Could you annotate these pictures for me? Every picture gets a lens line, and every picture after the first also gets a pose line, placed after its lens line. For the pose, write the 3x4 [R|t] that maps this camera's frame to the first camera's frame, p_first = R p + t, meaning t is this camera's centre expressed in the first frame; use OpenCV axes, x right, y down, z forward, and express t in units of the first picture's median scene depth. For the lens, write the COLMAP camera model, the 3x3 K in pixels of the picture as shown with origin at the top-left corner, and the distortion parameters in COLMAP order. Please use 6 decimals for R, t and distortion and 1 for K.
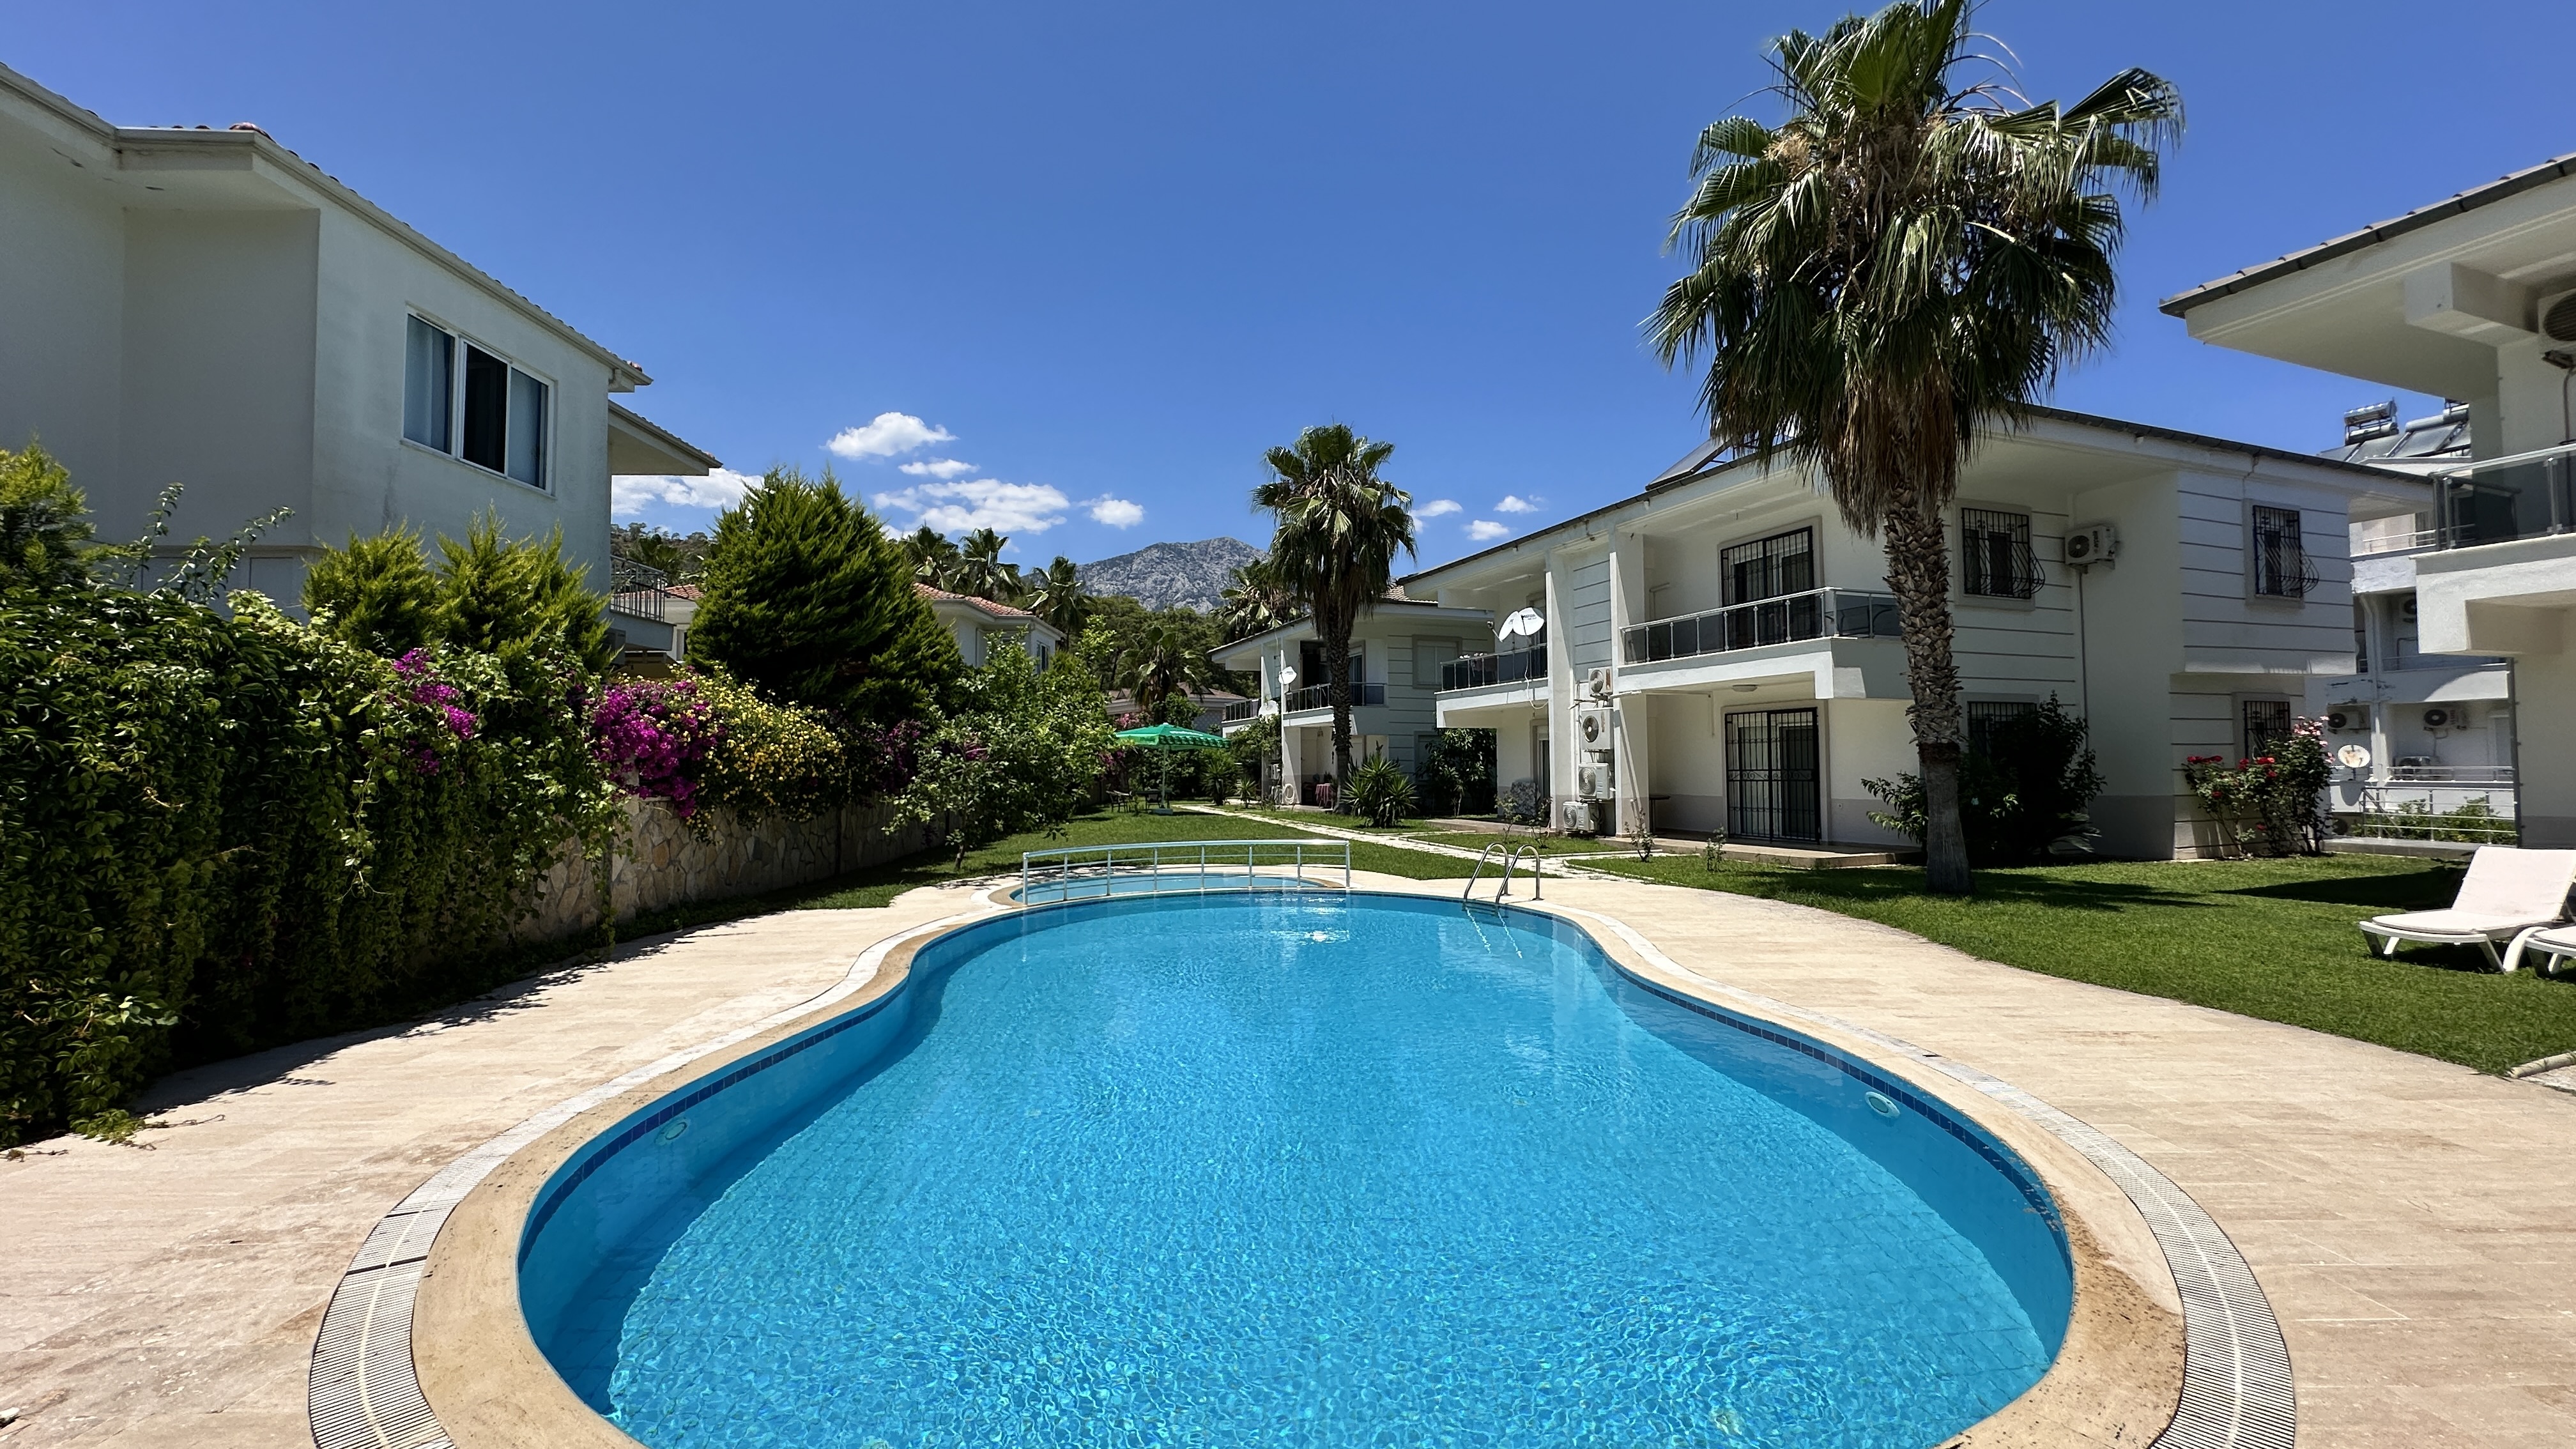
lens RADIAL K [[1031.9, 0, 1284.7], [0, 1031.9, 727.1], [0, 0, 1]] dist [-0.002050, 0.001234]
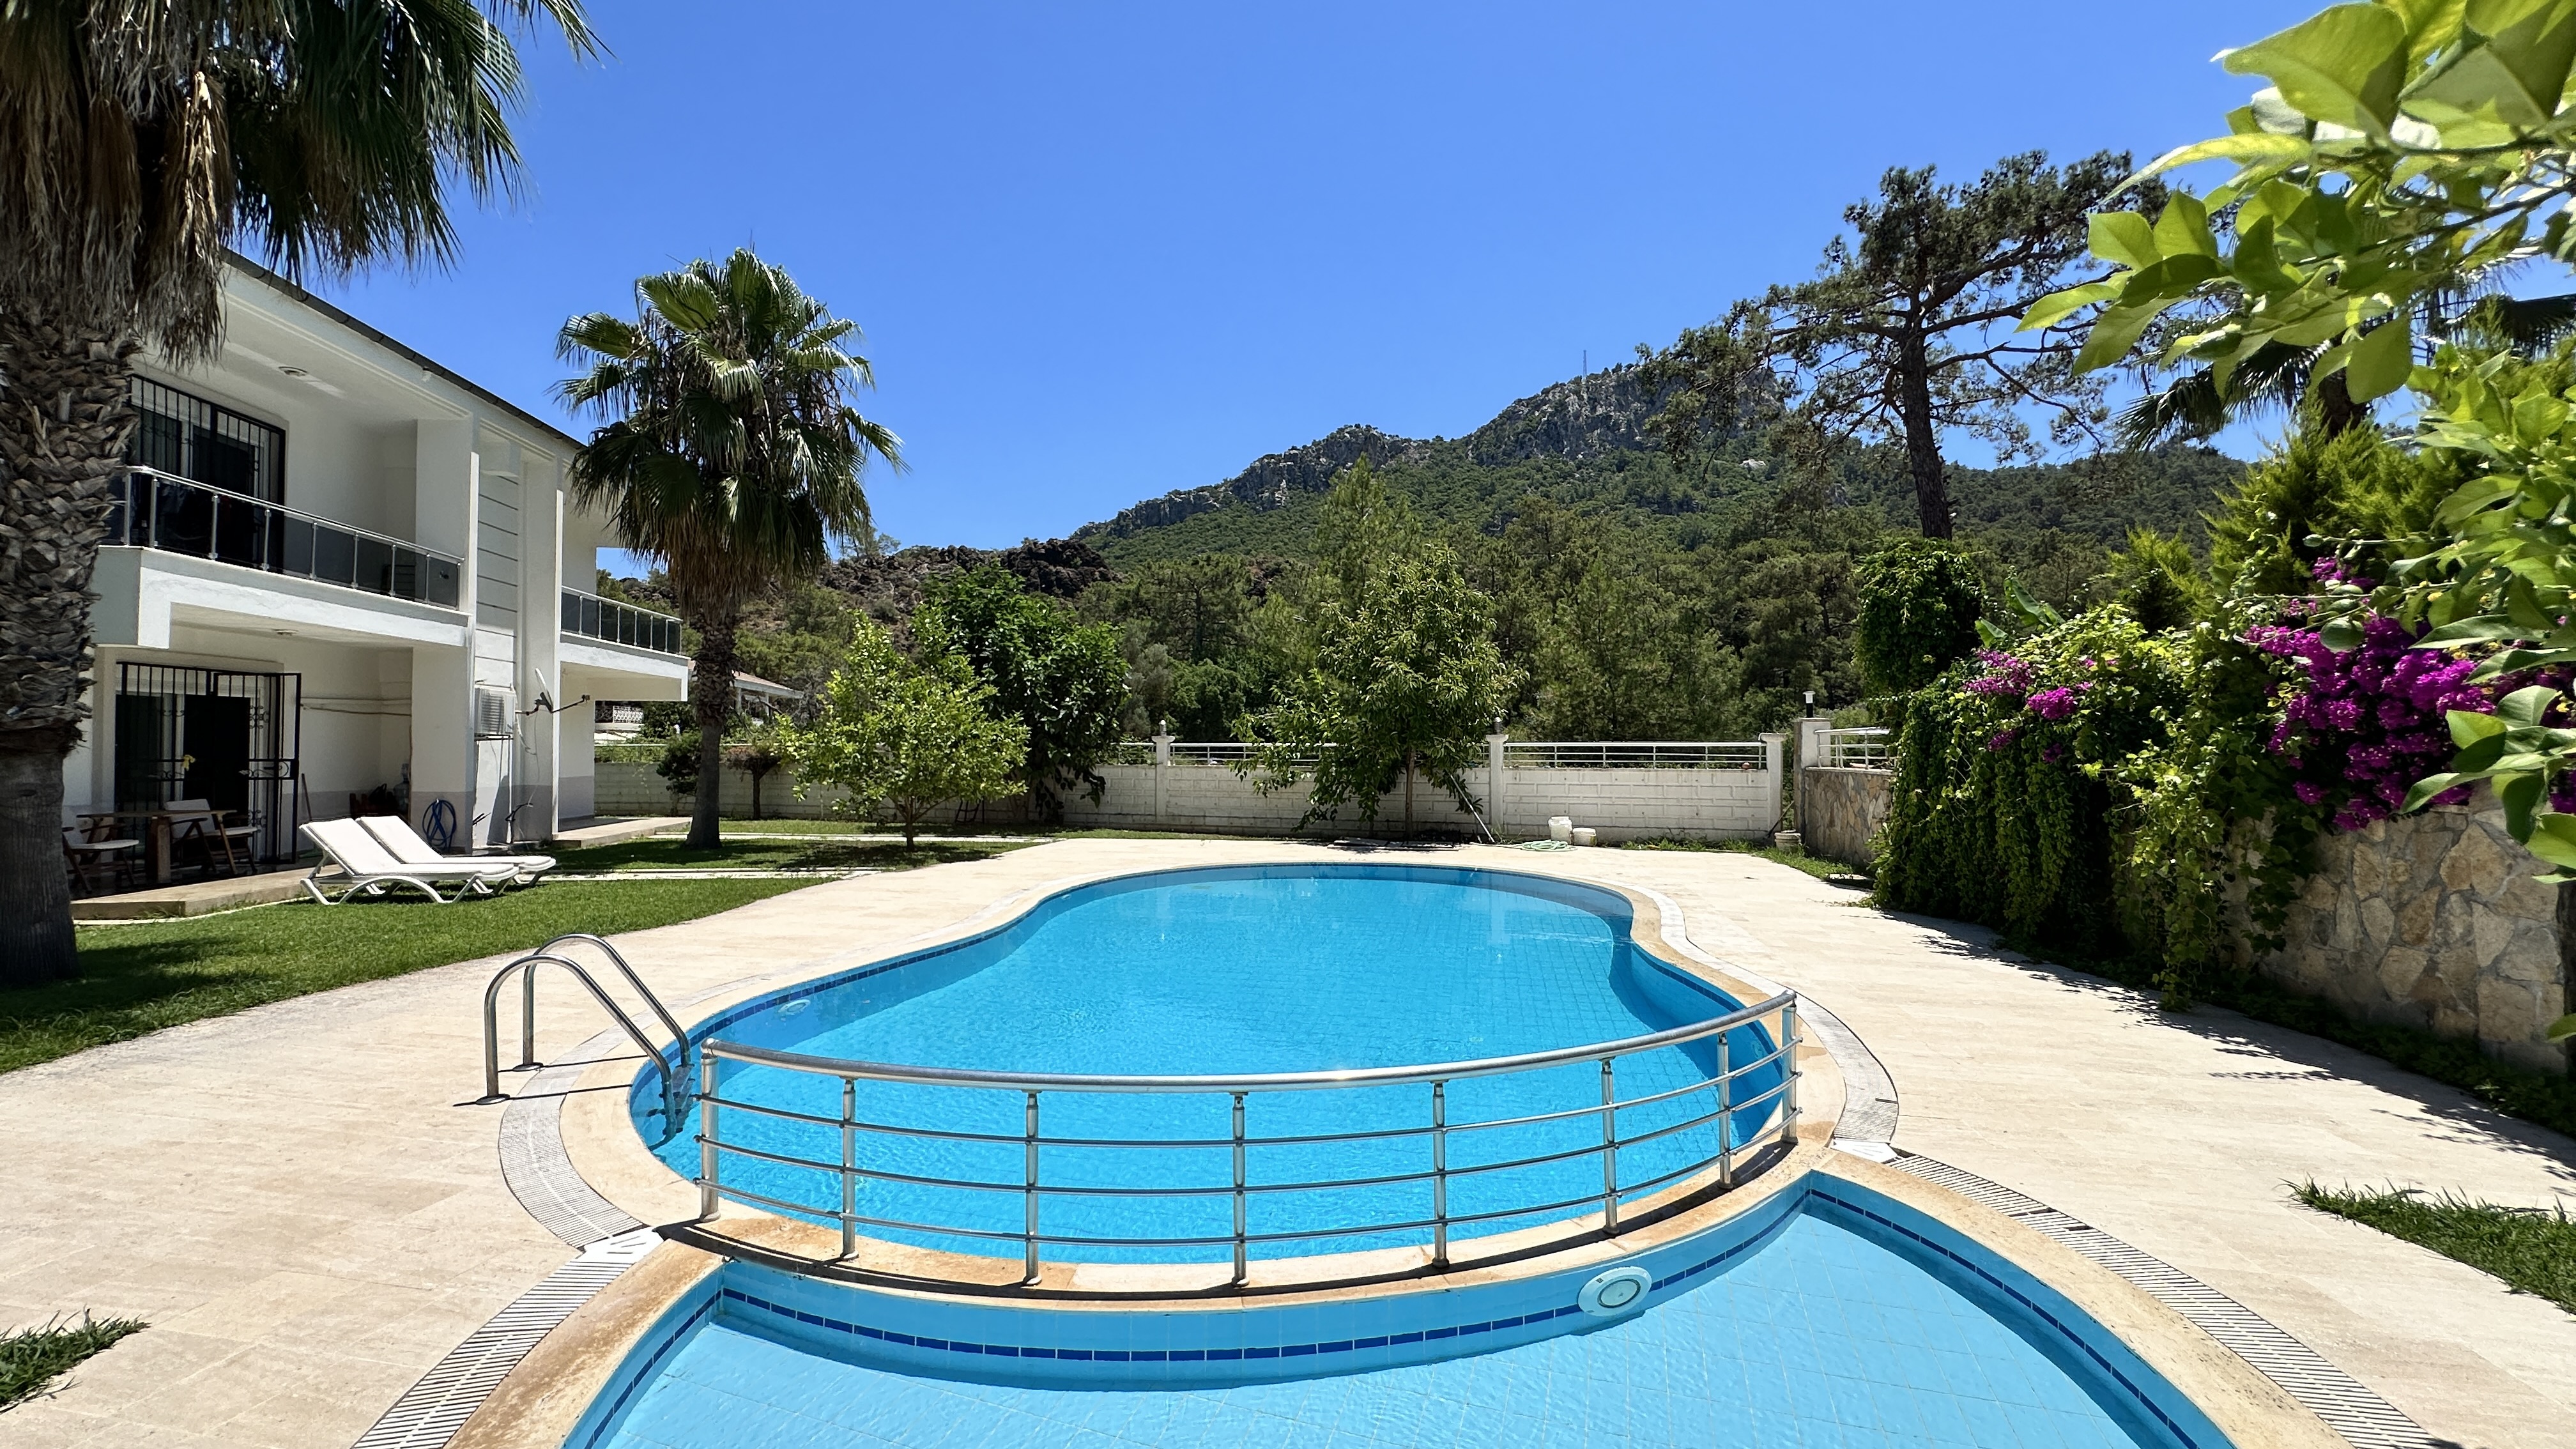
lens RADIAL K [[1031.9, 0, 1284.7], [0, 1031.9, 727.1], [0, 0, 1]] dist [-0.002050, 0.001234]
pose [[-0.969081, 0.015272, 0.246270, -0.210622], [-0.000169, 0.998041, -0.062557, 0.032714], [-0.246743, -0.060664, -0.967180, 0.799446]]
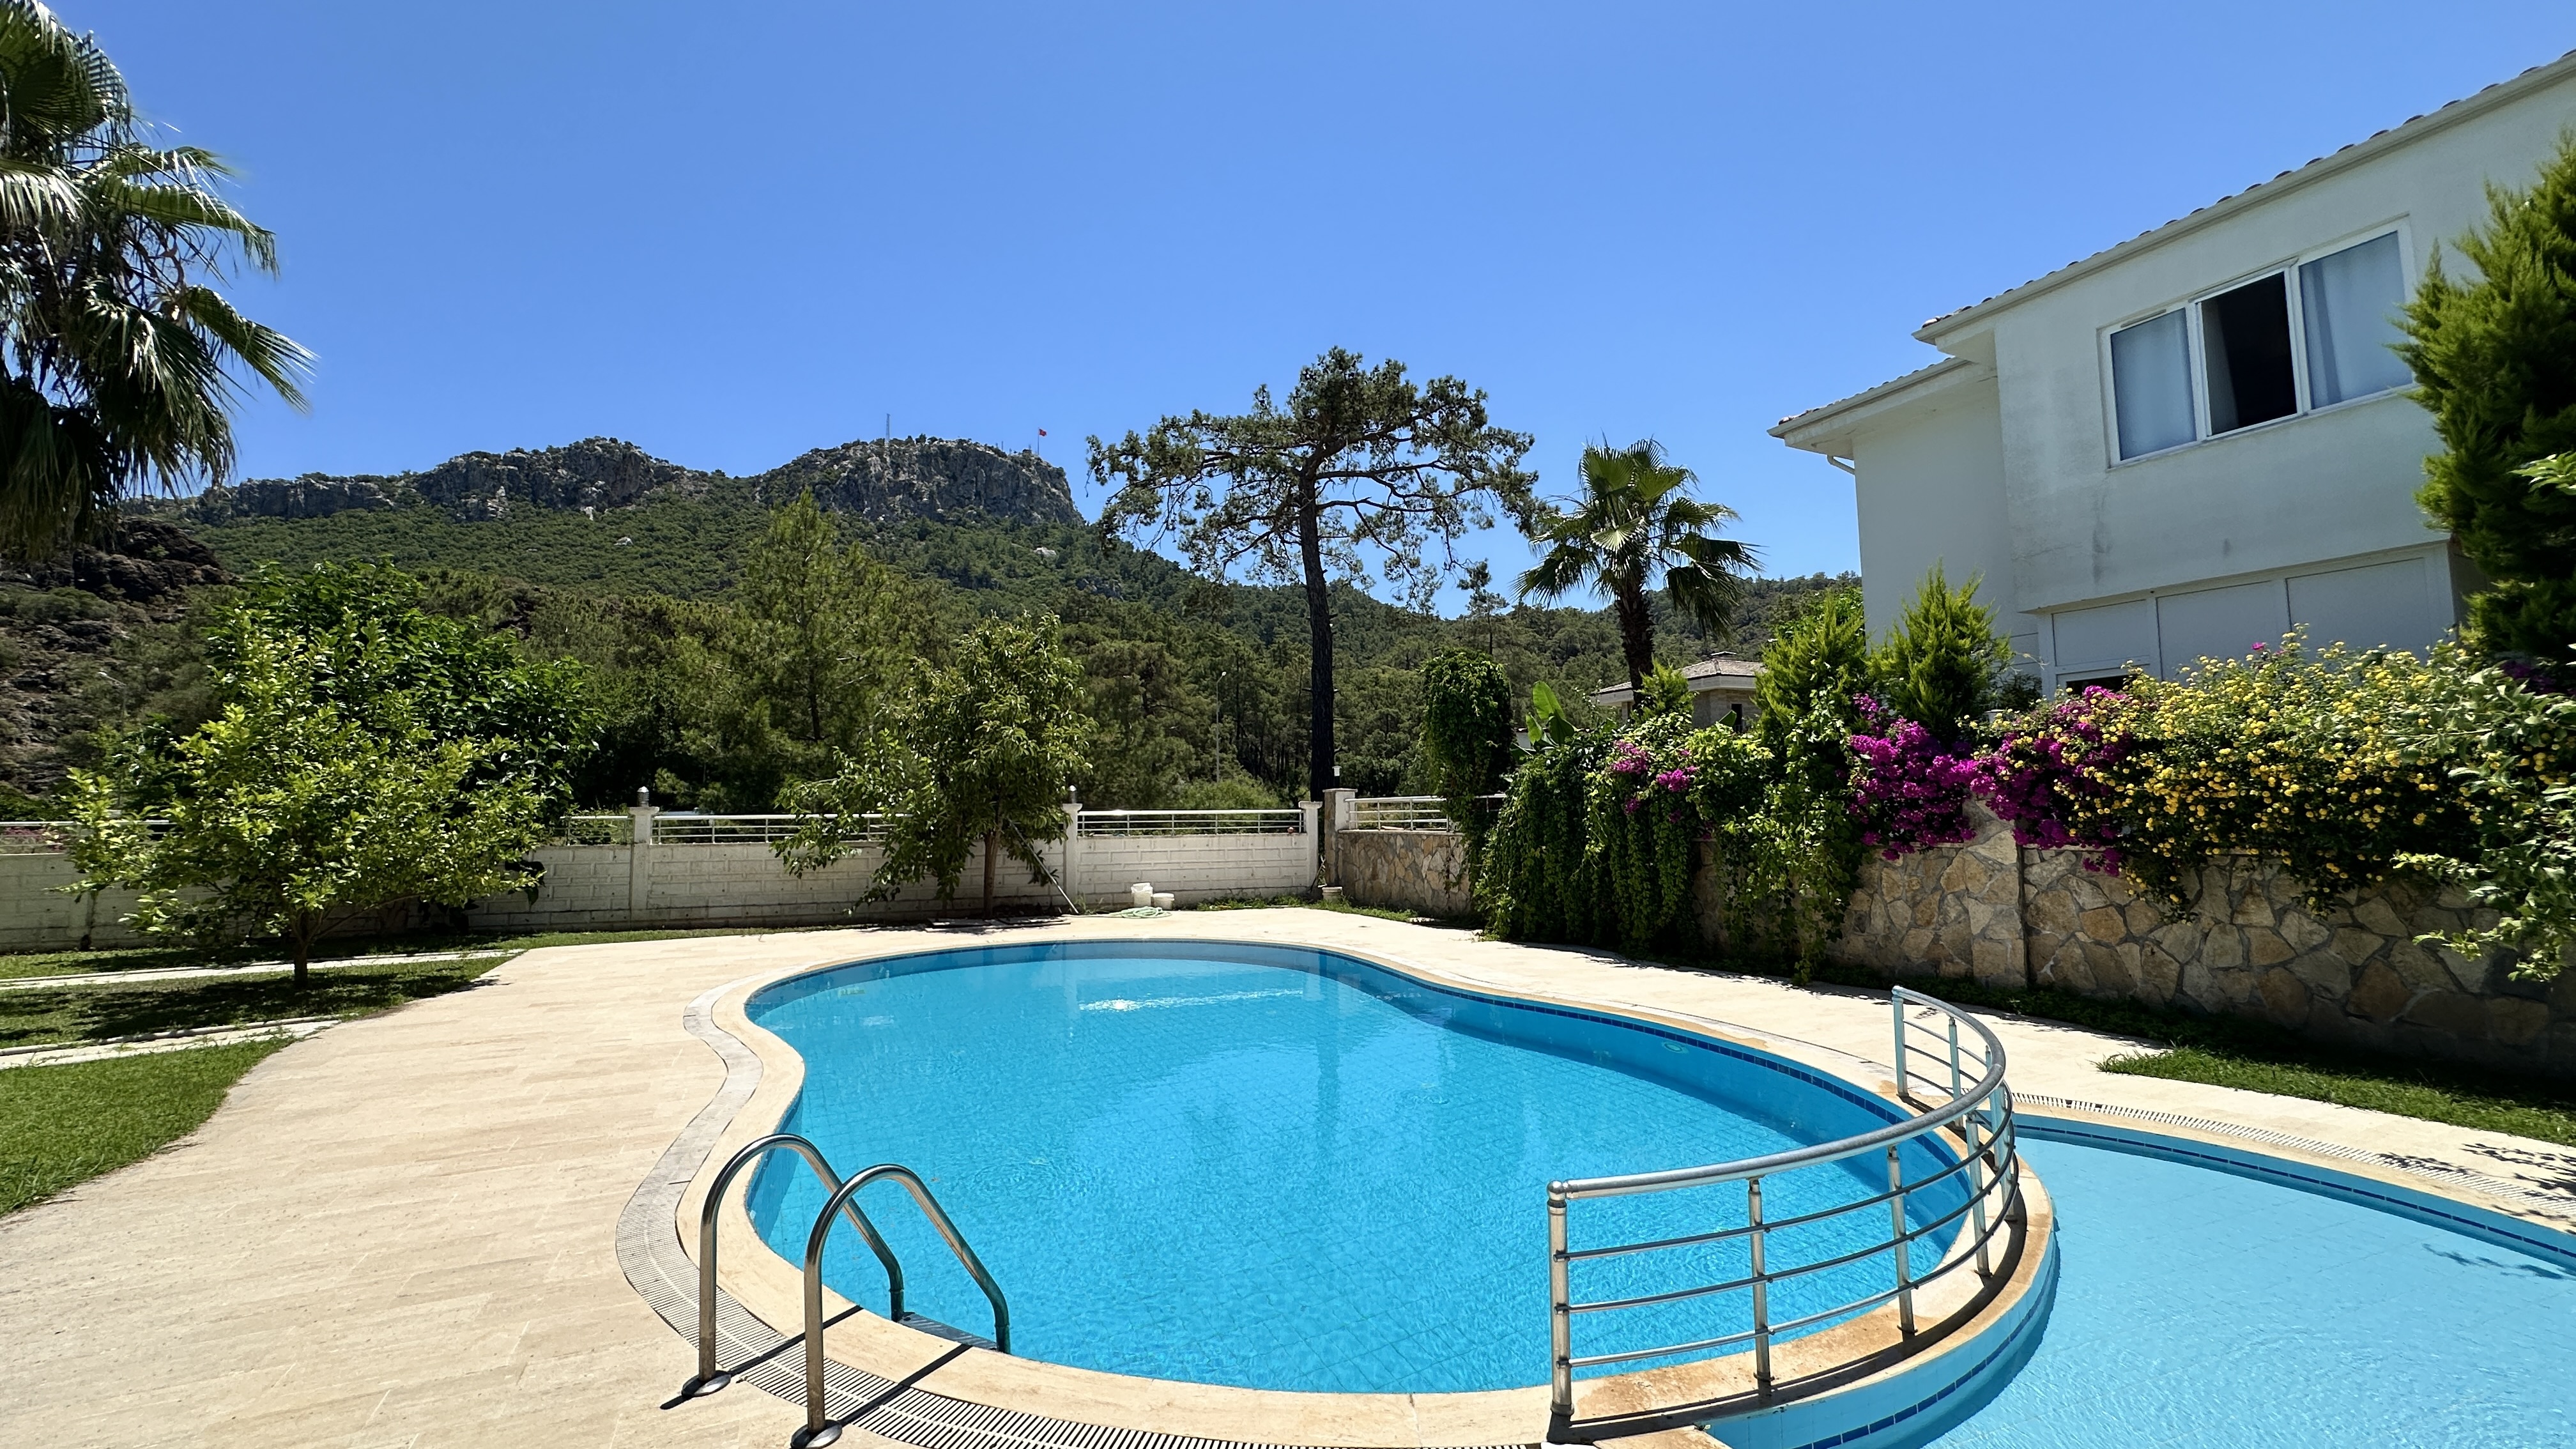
lens RADIAL K [[1031.9, 0, 1284.7], [0, 1031.9, 727.1], [0, 0, 1]] dist [-0.002050, 0.001234]
pose [[-0.916378, -0.012415, -0.400122, -0.094731], [0.036954, 0.992628, -0.115433, 0.029882], [0.398605, -0.120566, -0.909163, 0.786731]]
